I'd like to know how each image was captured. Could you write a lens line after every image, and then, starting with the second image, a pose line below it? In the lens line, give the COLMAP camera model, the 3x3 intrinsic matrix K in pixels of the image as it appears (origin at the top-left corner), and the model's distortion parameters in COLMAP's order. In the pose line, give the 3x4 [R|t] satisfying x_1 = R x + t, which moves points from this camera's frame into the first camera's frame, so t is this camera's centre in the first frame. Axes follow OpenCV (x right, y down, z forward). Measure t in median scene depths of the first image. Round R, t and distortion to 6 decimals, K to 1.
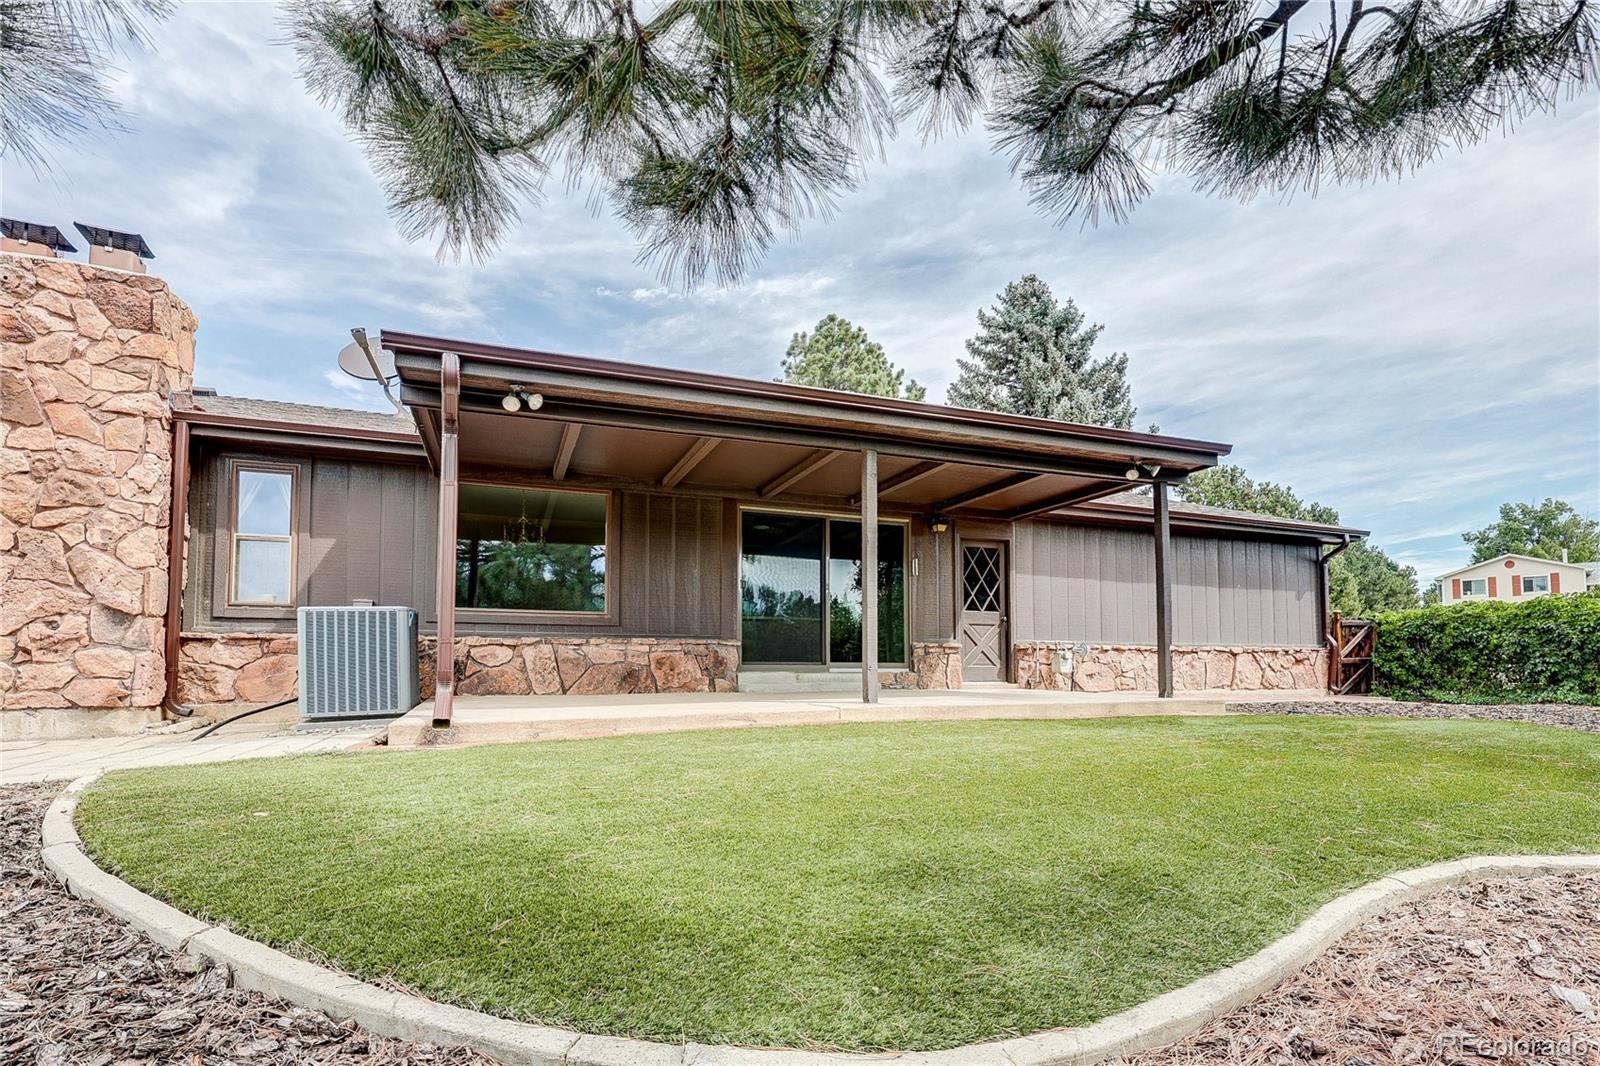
lens RADIAL K [[748.5, 0, 804.2], [0, 748.5, 628.9], [0, 0, 1]] dist [-0.001865, 0.000648]
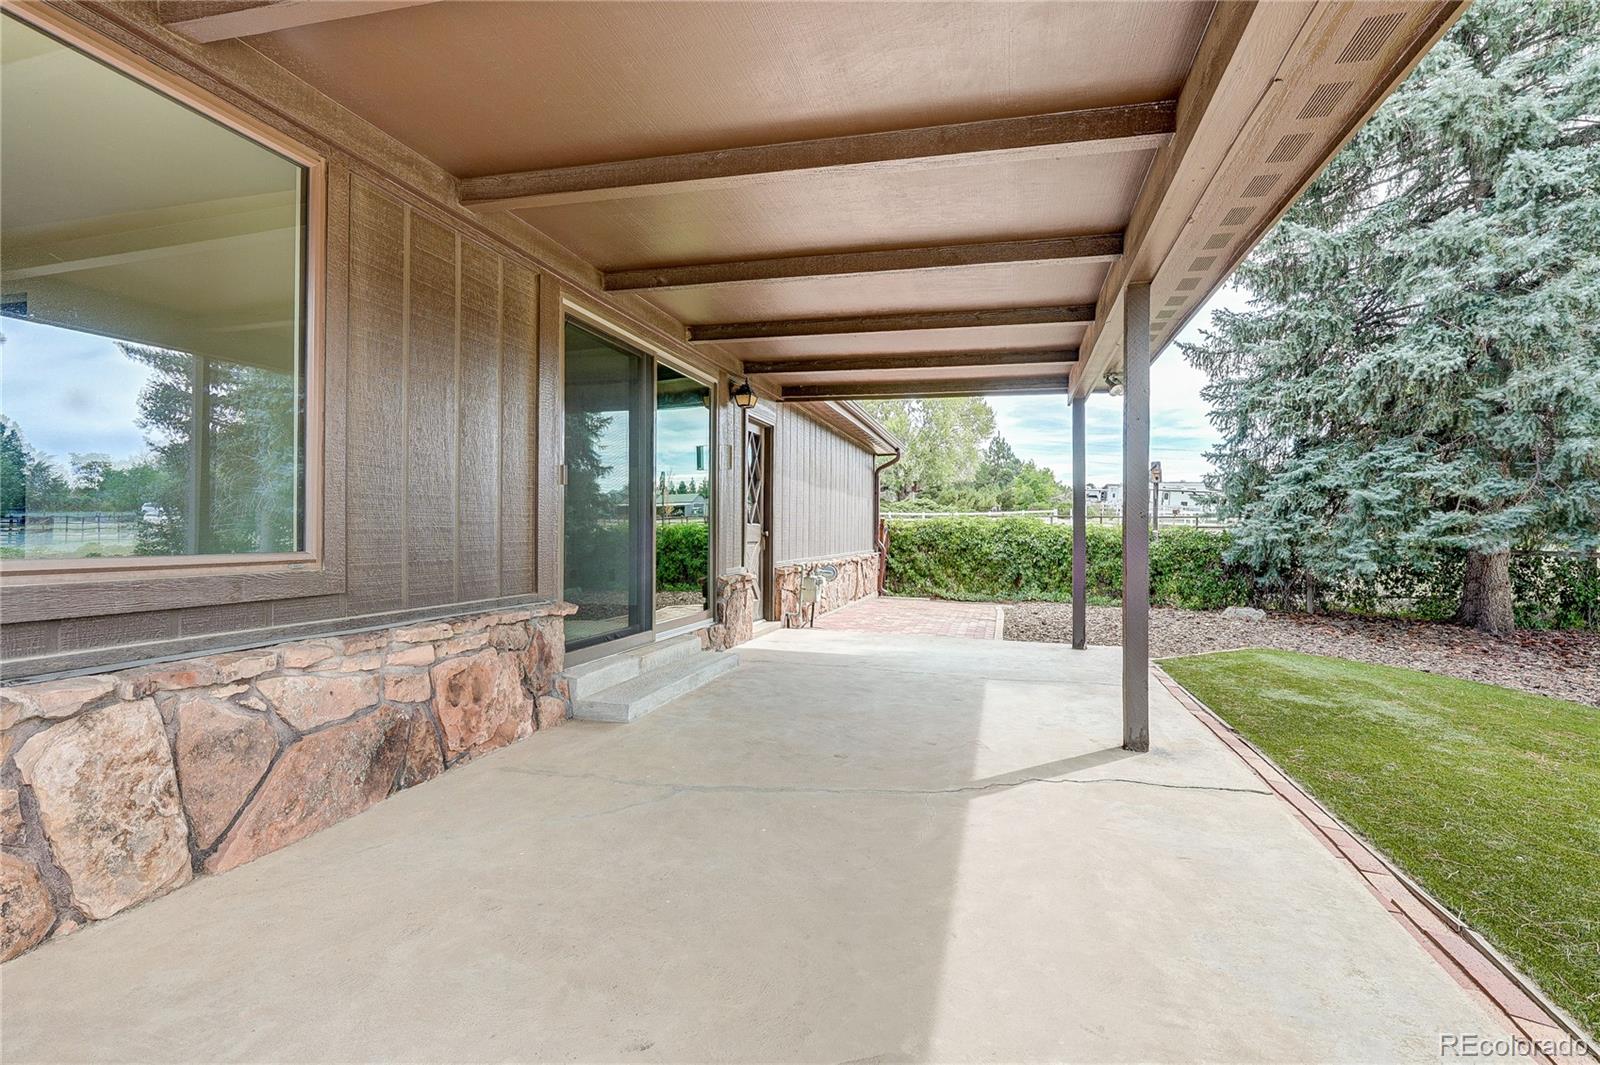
lens RADIAL K [[786.8, 0, 803.9], [0, 786.8, 533.2], [0, 0, 1]] dist [-0.001416, 0.000068]
pose [[0.581673, -0.008913, 0.813374, -0.313630], [-0.019240, 0.999509, 0.024712, -0.032550], [-0.813195, -0.030024, 0.581216, 0.498802]]
